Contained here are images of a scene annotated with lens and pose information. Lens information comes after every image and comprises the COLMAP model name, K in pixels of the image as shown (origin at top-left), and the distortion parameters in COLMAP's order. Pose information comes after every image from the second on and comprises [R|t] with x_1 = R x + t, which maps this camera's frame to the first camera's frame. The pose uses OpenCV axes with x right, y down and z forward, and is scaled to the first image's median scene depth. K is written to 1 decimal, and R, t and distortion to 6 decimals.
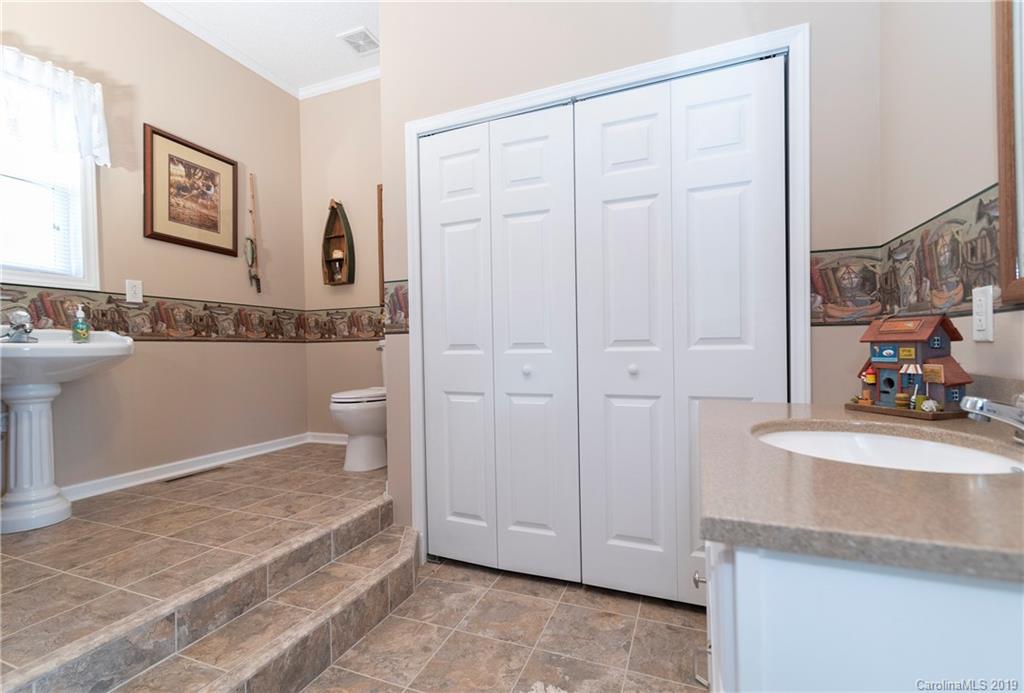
lens RADIAL K [[458.2, 0, 510.2], [0, 458.2, 346.0], [0, 0, 1]] dist [0.013010, -0.000732]
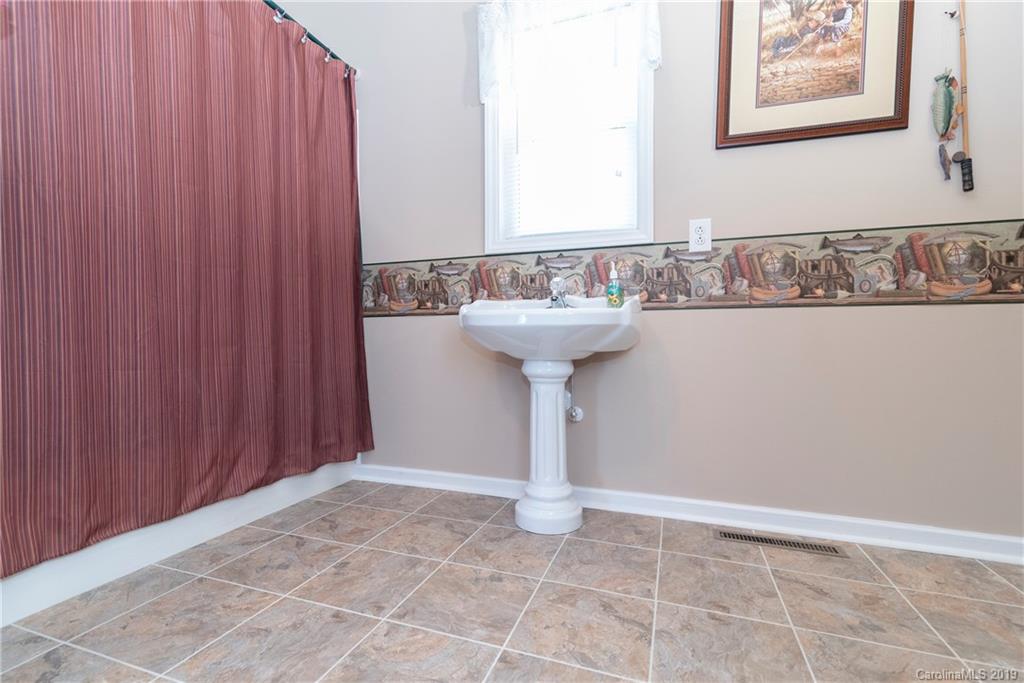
lens RADIAL K [[458.2, 0, 512.7], [0, 458.2, 346.2], [0, 0, 1]] dist [0.013010, -0.000732]
pose [[0.040130, 0.024842, -0.998886, -0.138985], [0.000018, 0.999691, 0.024863, 0.025395], [0.999194, -0.001015, 0.040117, 0.654781]]
